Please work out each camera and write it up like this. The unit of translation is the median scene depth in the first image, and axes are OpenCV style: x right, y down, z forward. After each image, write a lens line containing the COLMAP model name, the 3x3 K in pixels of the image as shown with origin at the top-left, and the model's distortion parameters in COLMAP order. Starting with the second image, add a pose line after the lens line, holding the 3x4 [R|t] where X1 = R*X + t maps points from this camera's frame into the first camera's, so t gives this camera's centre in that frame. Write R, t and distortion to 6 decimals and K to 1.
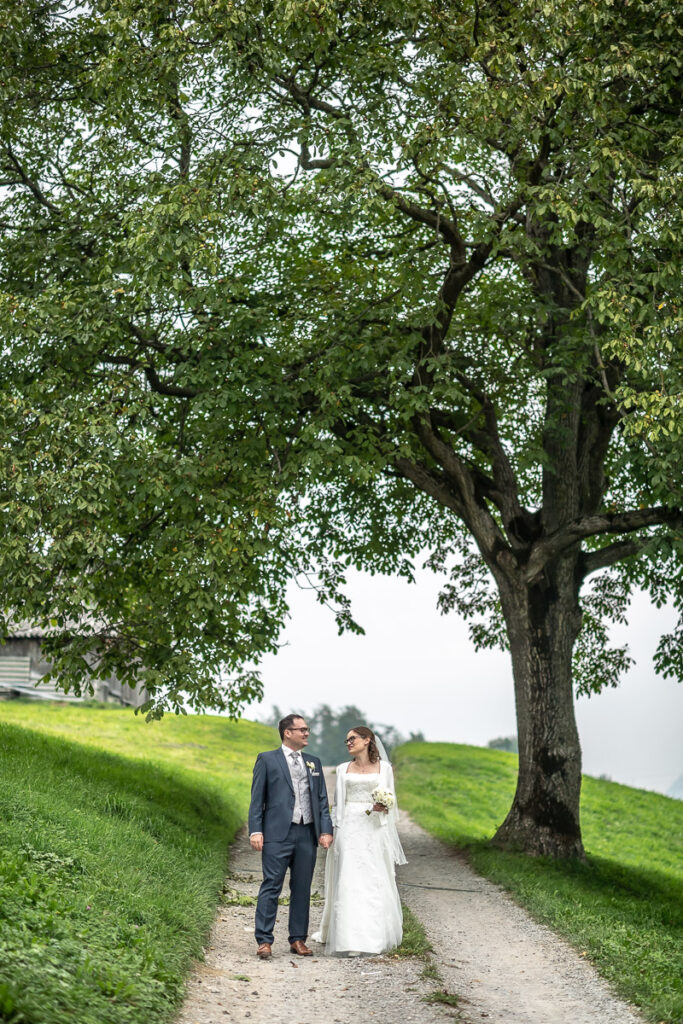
lens RADIAL K [[2683.2, 0, 316.6], [0, 2683.2, 512.2], [0, 0, 1]] dist [0.027610, -0.864421]
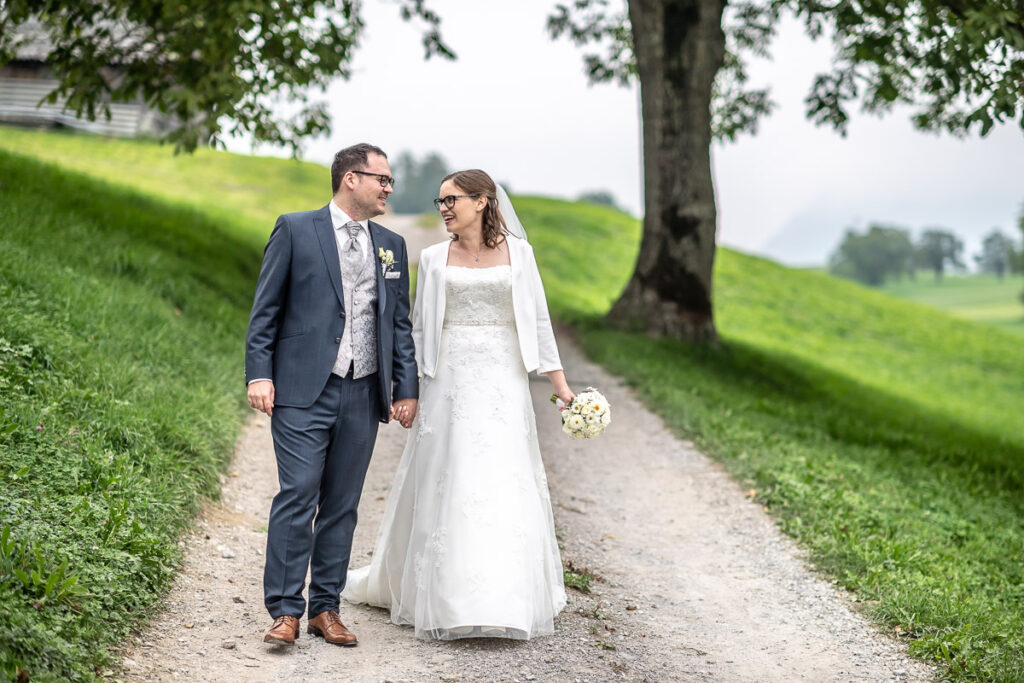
lens RADIAL K [[2672.9, 0, 535.2], [0, 2672.9, 342.5], [0, 0, 1]] dist [-0.015854, 0.052672]
pose [[0.998122, 0.030023, 0.053402, 0.000816], [-0.037284, 0.989360, 0.140632, 0.015171], [-0.048611, -0.142359, 0.988621, 0.178913]]
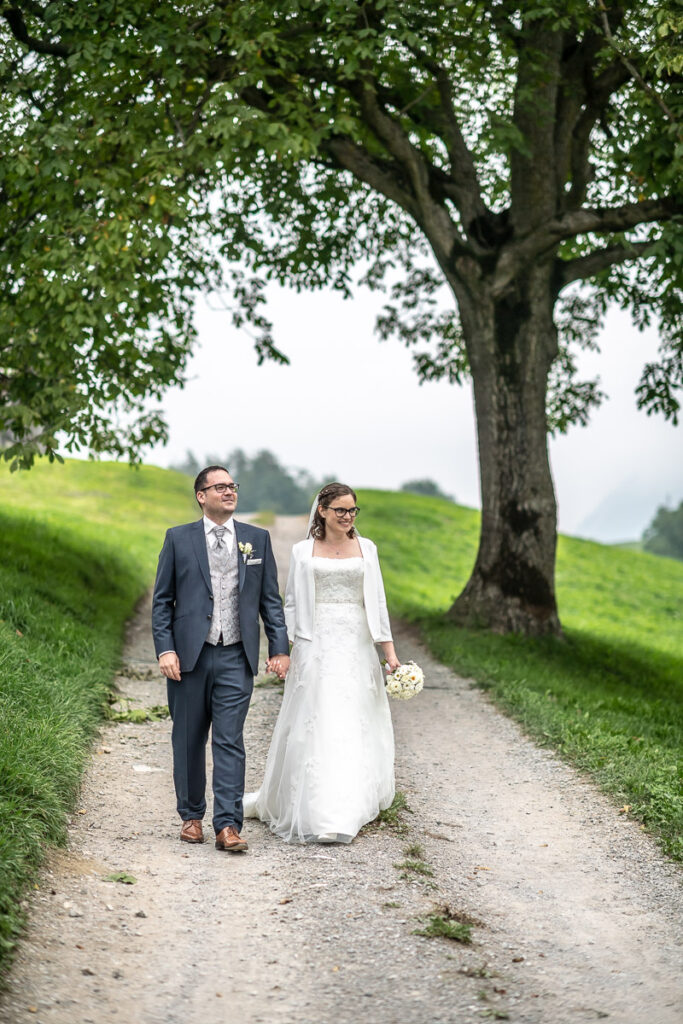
lens RADIAL K [[2500.8, 0, 341.5], [0, 2500.8, 512.0], [0, 0, 1]] dist [-0.065815, -0.564223]
pose [[0.998982, -0.006773, 0.044600, -0.000830], [0.002407, 0.995259, 0.097226, 0.015962], [-0.045047, -0.097019, 0.994263, 0.226665]]
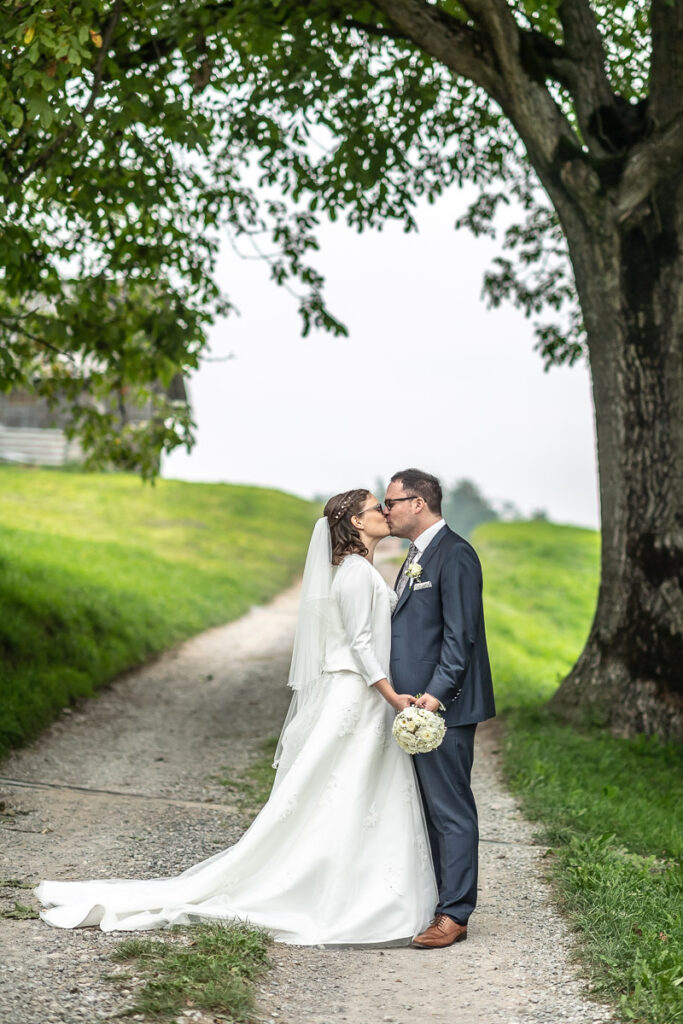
lens RADIAL K [[2672.9, 0, 391.1], [0, 2672.9, 451.0], [0, 0, 1]] dist [-0.015854, 0.052672]
pose [[0.999589, 0.006286, -0.027962, 0.043980], [-0.004602, 0.998196, 0.059856, 0.036123], [0.028287, -0.059702, 0.997815, 0.424840]]
